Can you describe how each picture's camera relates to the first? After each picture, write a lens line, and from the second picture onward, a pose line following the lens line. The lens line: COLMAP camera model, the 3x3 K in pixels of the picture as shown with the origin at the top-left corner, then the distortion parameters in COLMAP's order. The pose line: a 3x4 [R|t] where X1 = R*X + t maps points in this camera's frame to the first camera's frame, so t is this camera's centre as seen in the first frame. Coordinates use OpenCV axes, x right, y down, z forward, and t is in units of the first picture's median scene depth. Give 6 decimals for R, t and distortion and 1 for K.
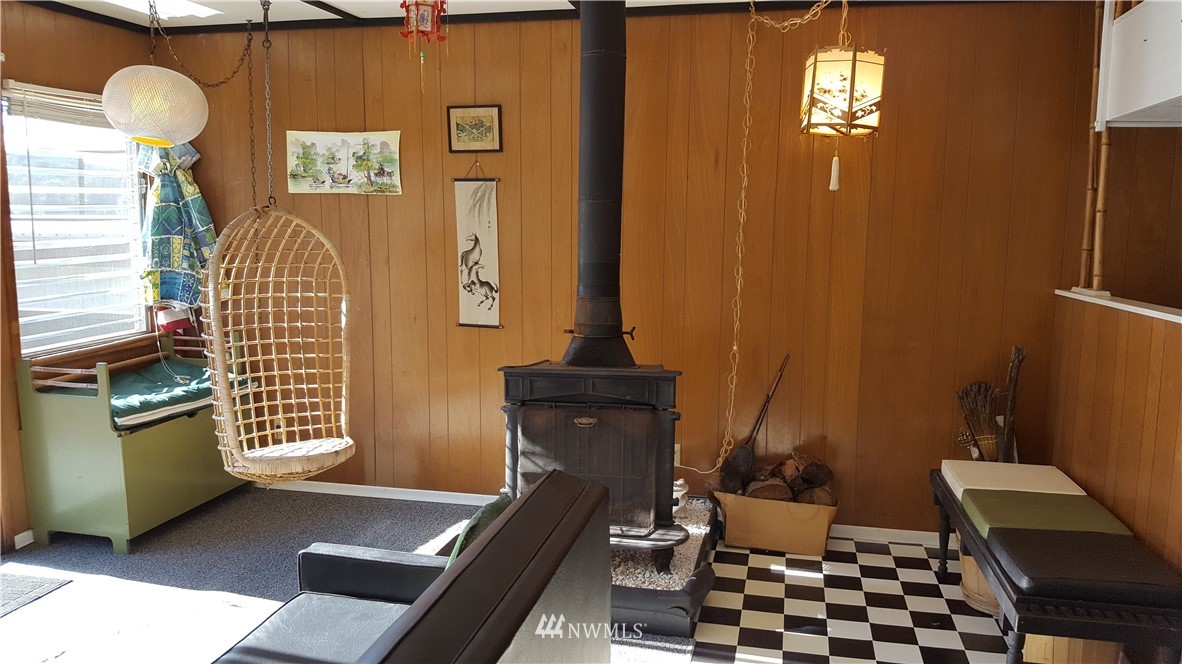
lens RADIAL K [[856.6, 0, 610.8], [0, 856.6, 351.0], [0, 0, 1]] dist [0.134262, -0.287714]
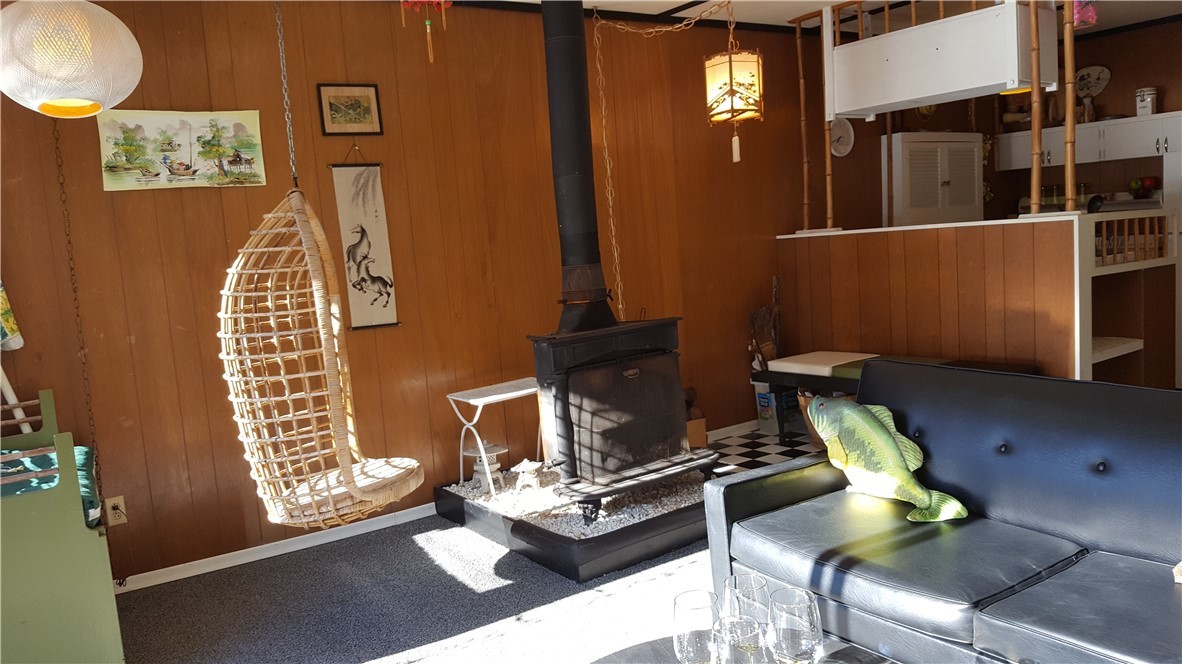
lens RADIAL K [[893.4, 0, 607.3], [0, 893.4, 356.1], [0, 0, 1]] dist [0.006608, -0.092241]
pose [[0.677293, -0.162073, 0.717640, -0.671968], [0.183363, 0.981839, 0.048686, 0.000108], [-0.712497, 0.098614, 0.694711, 0.182181]]
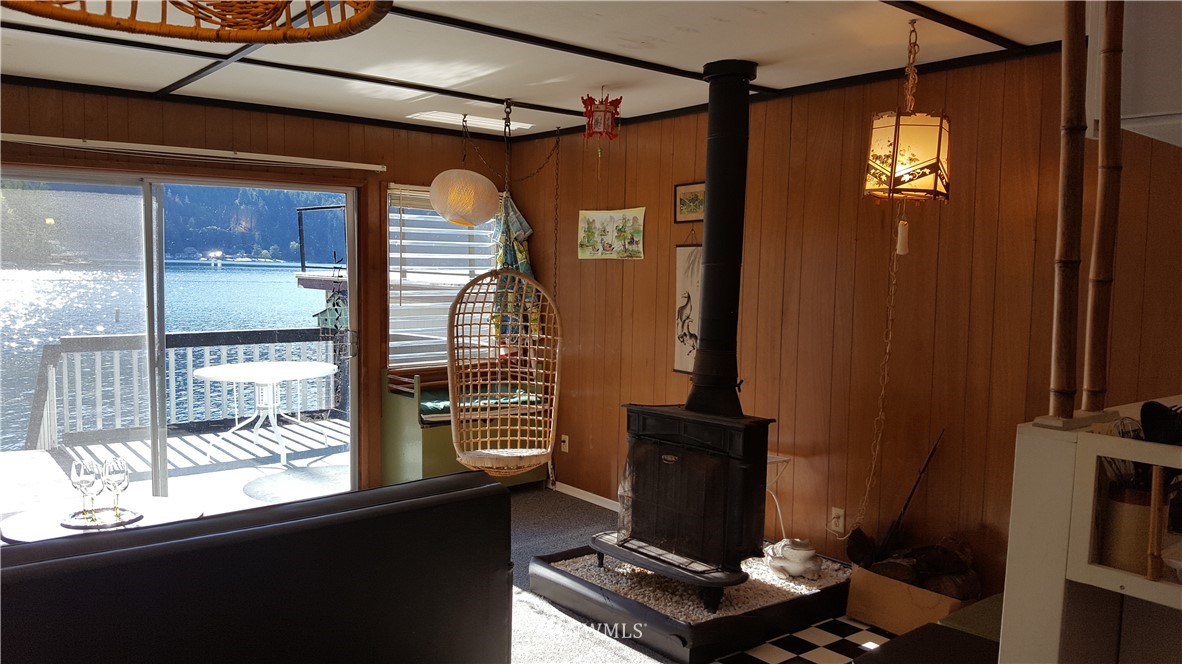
lens RADIAL K [[856.6, 0, 610.8], [0, 856.6, 351.0], [0, 0, 1]] dist [0.134262, -0.287714]
pose [[0.799499, 0.060645, -0.597599, 0.447319], [-0.099039, 0.994583, -0.031568, -0.011703], [0.592447, 0.084424, 0.801174, 0.028035]]
